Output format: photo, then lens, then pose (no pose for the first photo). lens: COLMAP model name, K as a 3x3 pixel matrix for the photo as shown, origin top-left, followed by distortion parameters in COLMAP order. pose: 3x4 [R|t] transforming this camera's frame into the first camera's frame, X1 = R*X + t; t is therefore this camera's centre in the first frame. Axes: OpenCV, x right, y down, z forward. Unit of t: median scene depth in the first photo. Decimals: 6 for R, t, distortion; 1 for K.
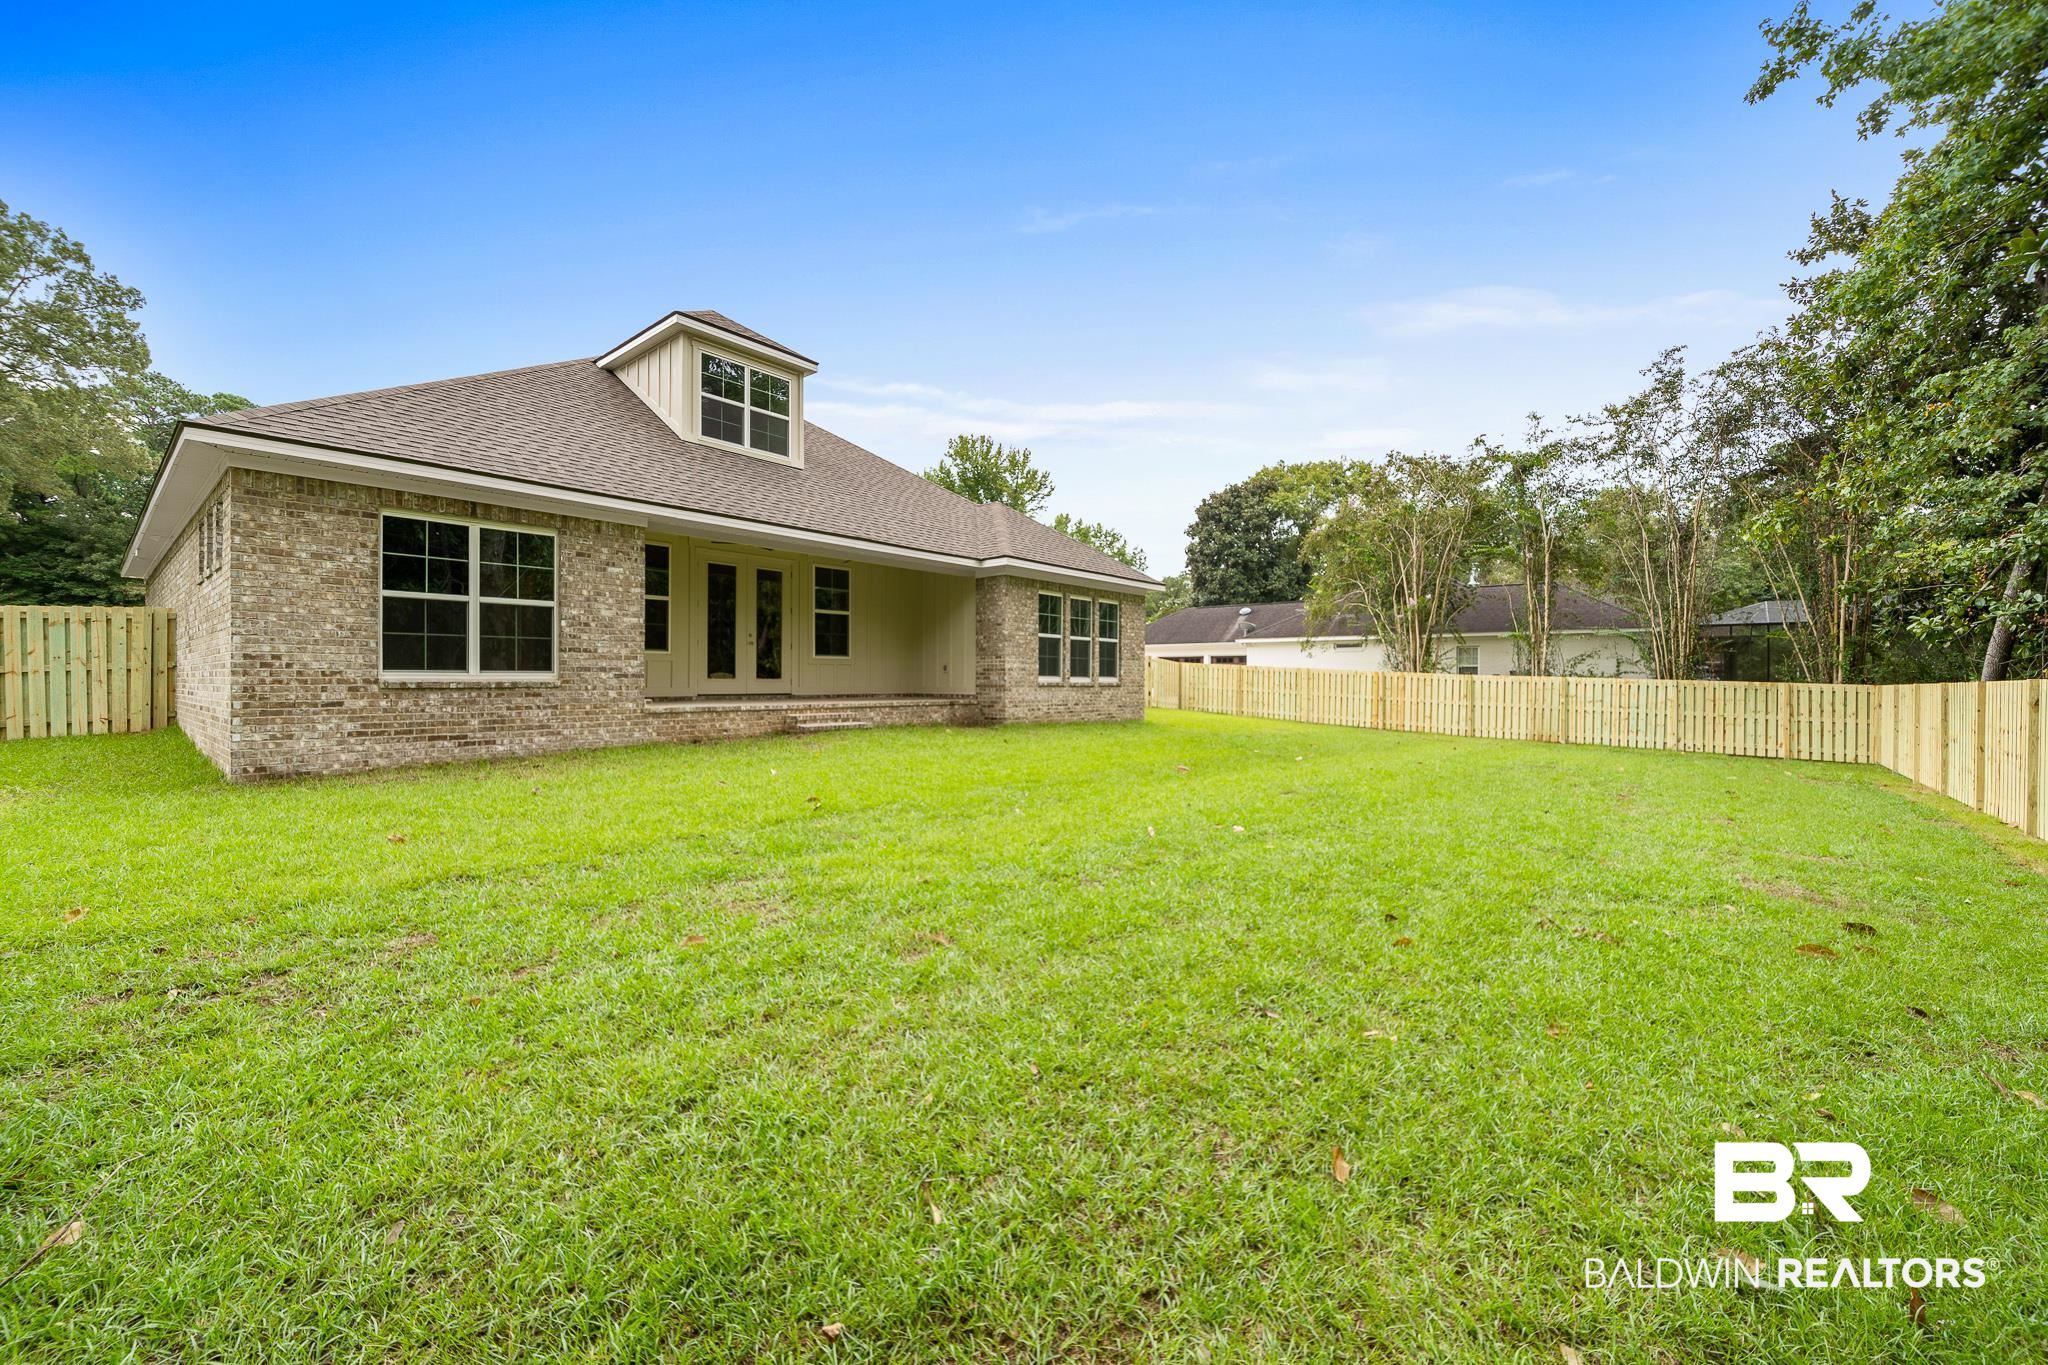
lens RADIAL K [[799.6, 0, 1026.4], [0, 799.6, 694.5], [0, 0, 1]] dist [0.002523, -0.000378]
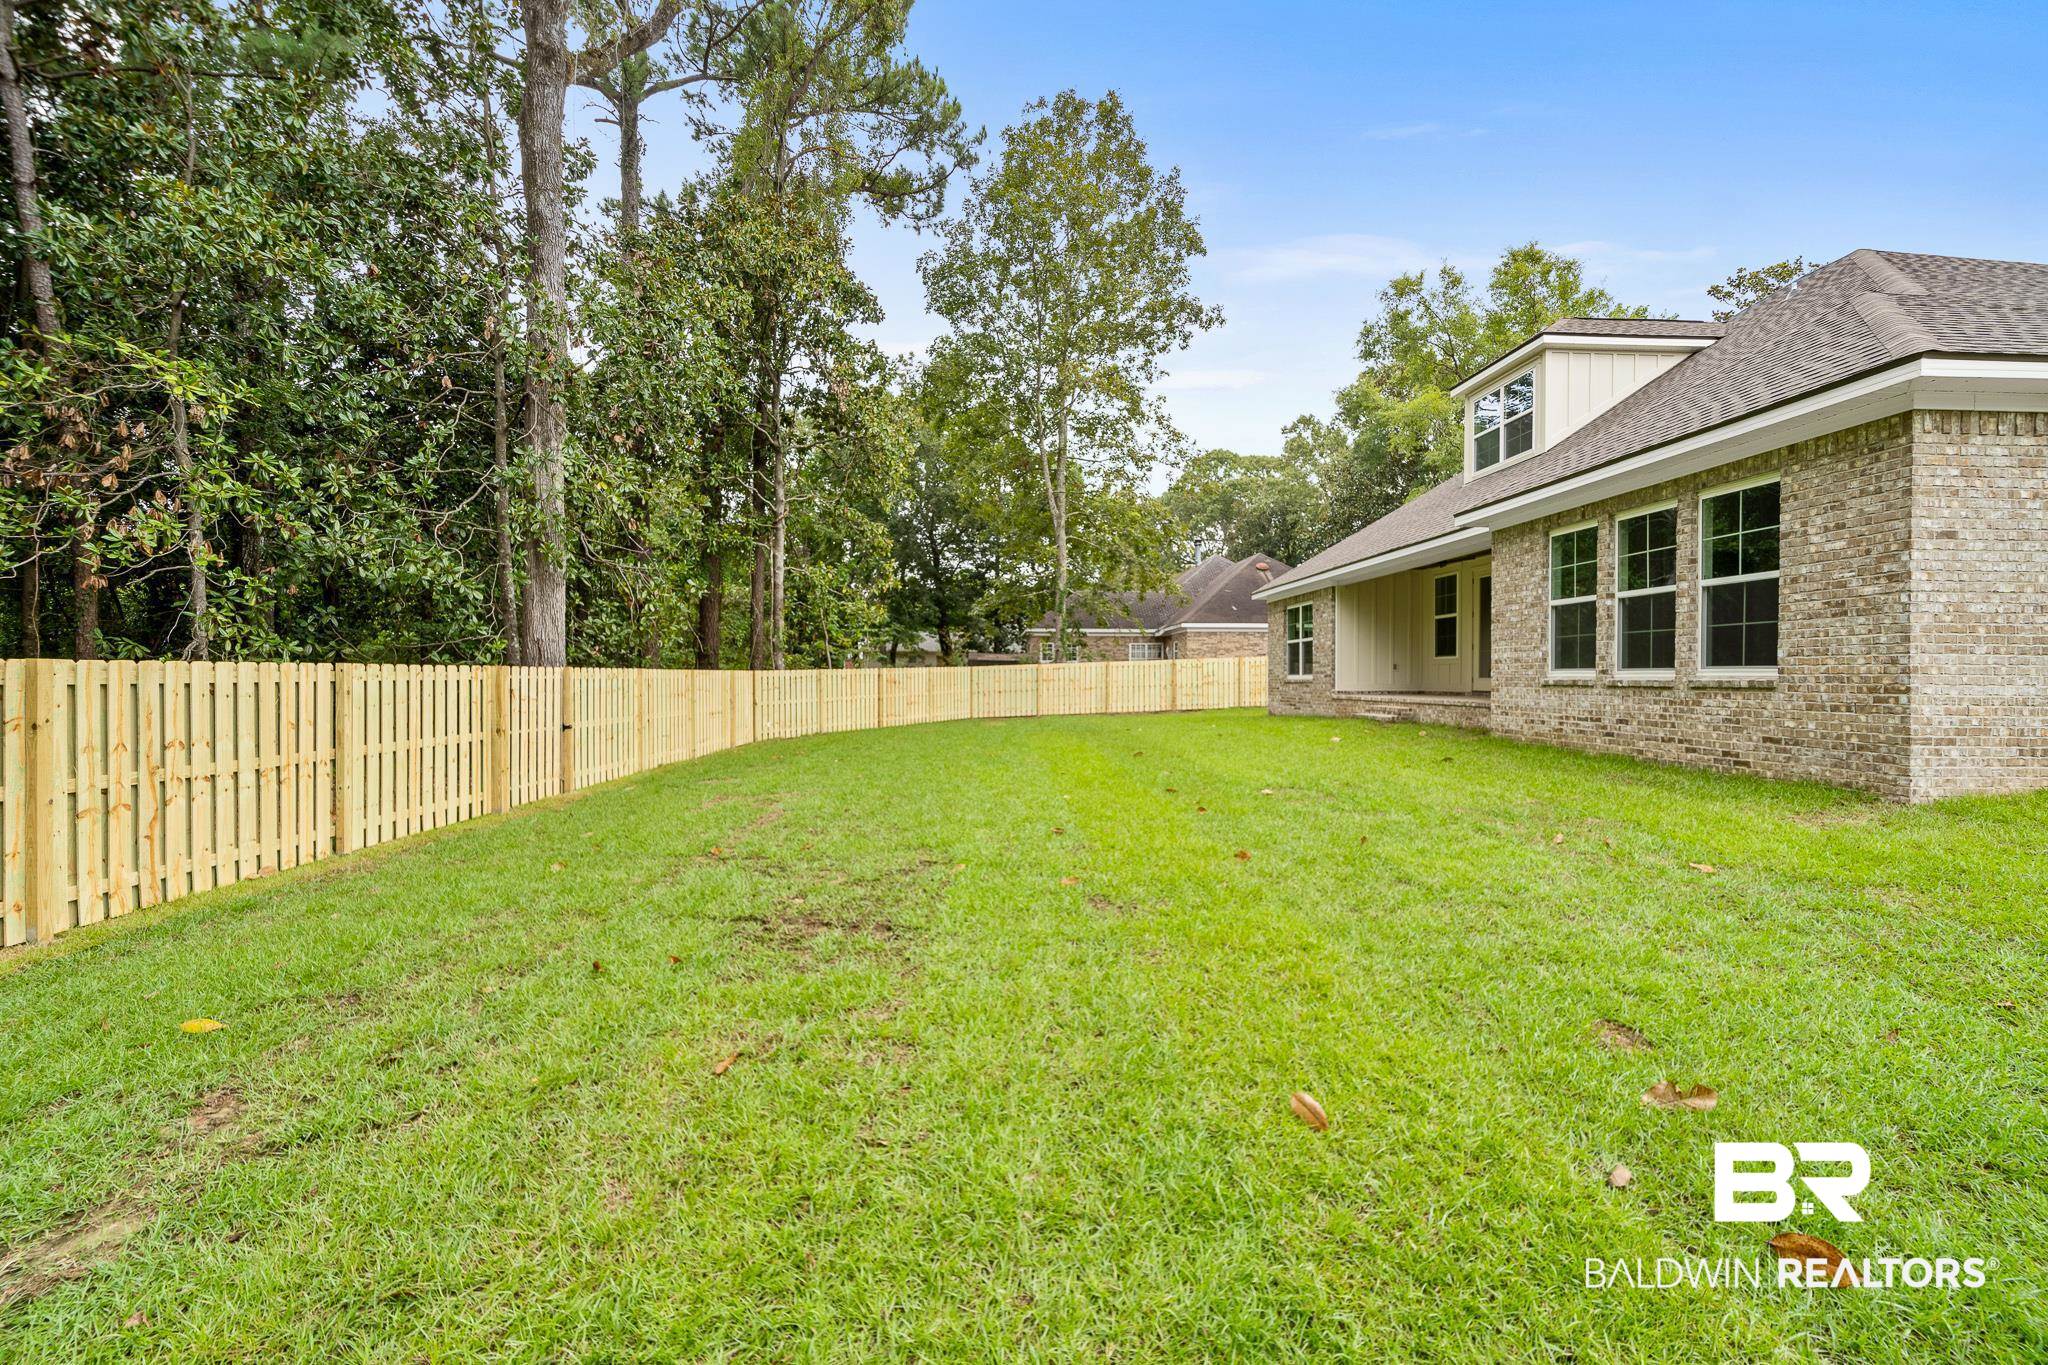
lens RADIAL K [[799.6, 0, 1027.2], [0, 799.6, 676.7], [0, 0, 1]] dist [0.002523, -0.000378]
pose [[-0.739311, 0.001587, -0.673362, 0.703184], [-0.002313, 0.999985, 0.004896, -0.018736], [0.673360, 0.005177, -0.739296, 1.128940]]
